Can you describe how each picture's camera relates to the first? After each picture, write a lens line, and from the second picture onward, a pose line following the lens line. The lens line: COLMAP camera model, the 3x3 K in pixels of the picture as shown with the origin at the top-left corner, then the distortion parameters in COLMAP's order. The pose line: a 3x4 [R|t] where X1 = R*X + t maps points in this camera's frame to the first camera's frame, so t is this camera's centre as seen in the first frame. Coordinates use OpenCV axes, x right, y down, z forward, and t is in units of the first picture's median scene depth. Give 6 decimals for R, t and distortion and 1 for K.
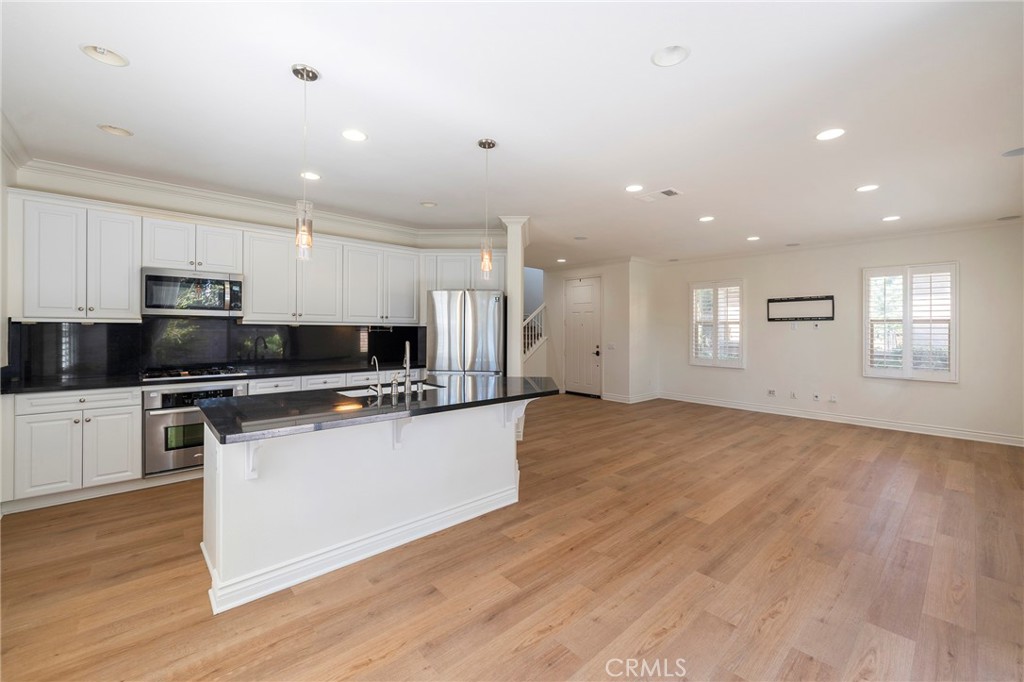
lens RADIAL K [[418.4, 0, 515.9], [0, 418.4, 329.9], [0, 0, 1]] dist [0.004867, -0.002889]
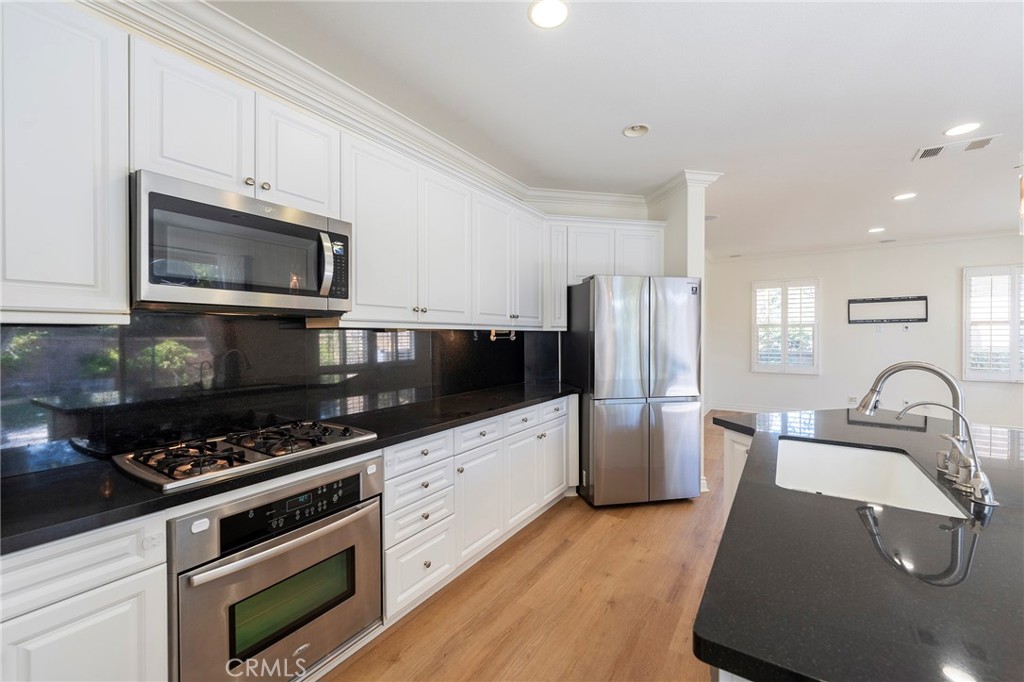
lens RADIAL K [[418.4, 0, 524.9], [0, 418.4, 338.2], [0, 0, 1]] dist [0.004867, -0.002889]
pose [[0.965618, -0.010255, 0.259762, -0.569297], [0.007859, 0.999916, 0.010259, -0.004970], [-0.259846, -0.007865, 0.965618, 0.484053]]
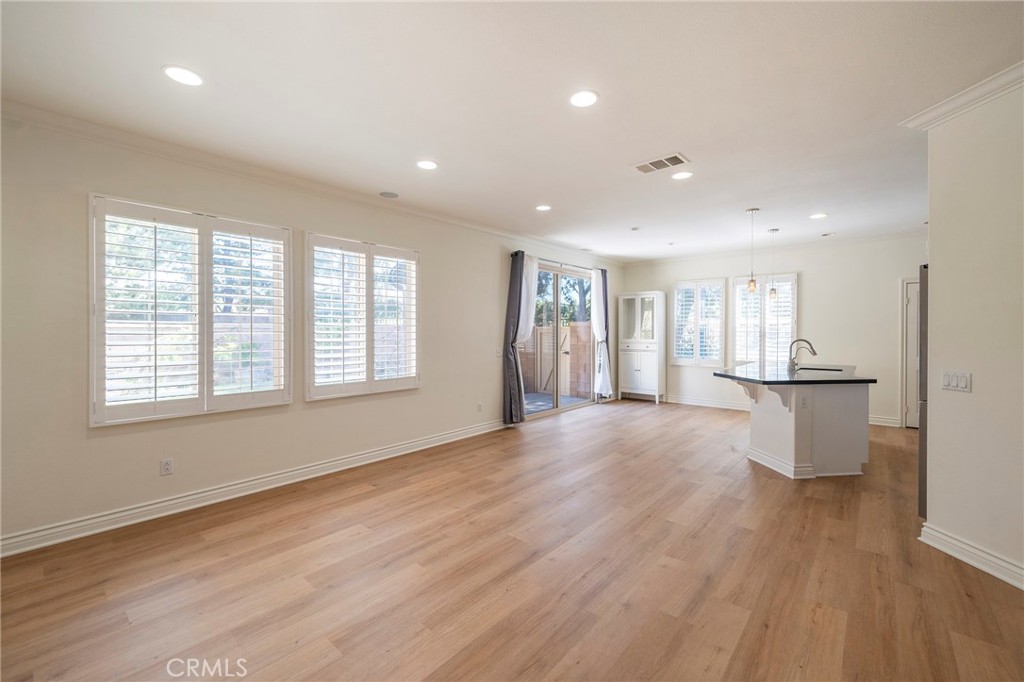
lens RADIAL K [[418.4, 0, 520.9], [0, 418.4, 334.5], [0, 0, 1]] dist [0.004867, -0.002889]
pose [[-0.992805, -0.003992, -0.119678, 0.705896], [-0.004769, 0.999969, 0.006204, 0.005242], [0.119649, 0.006730, -0.992793, 1.776227]]
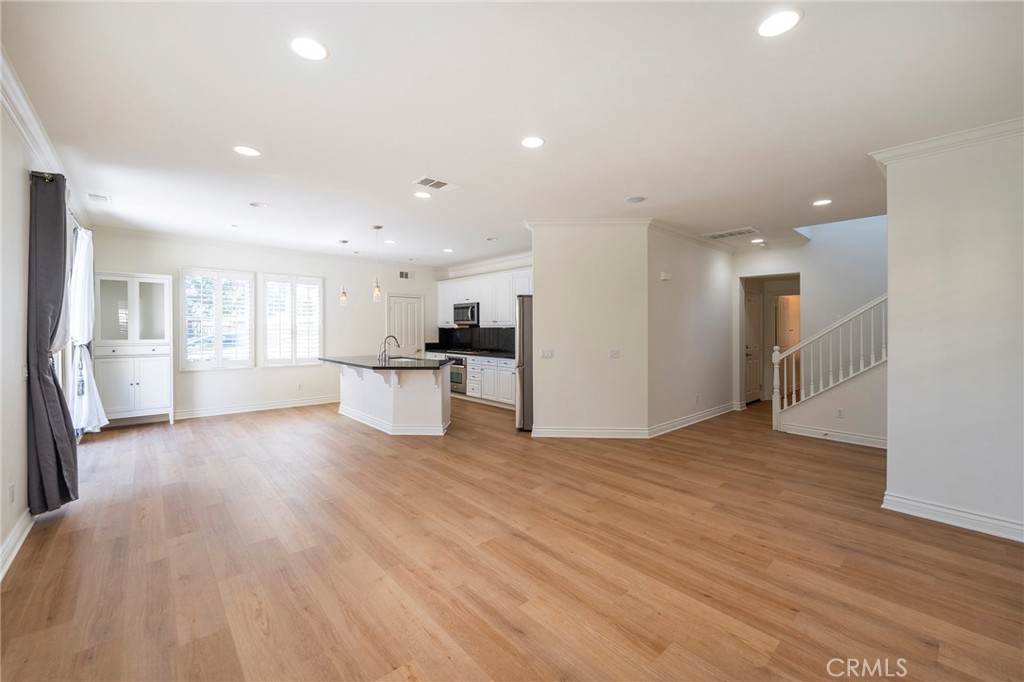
lens RADIAL K [[418.4, 0, 511.5], [0, 418.4, 332.3], [0, 0, 1]] dist [0.004867, -0.002889]
pose [[-0.022038, -0.000502, -0.999757, 1.269627], [-0.001815, 0.999998, -0.000462, 0.009275], [0.999755, 0.001805, -0.022039, 1.180898]]
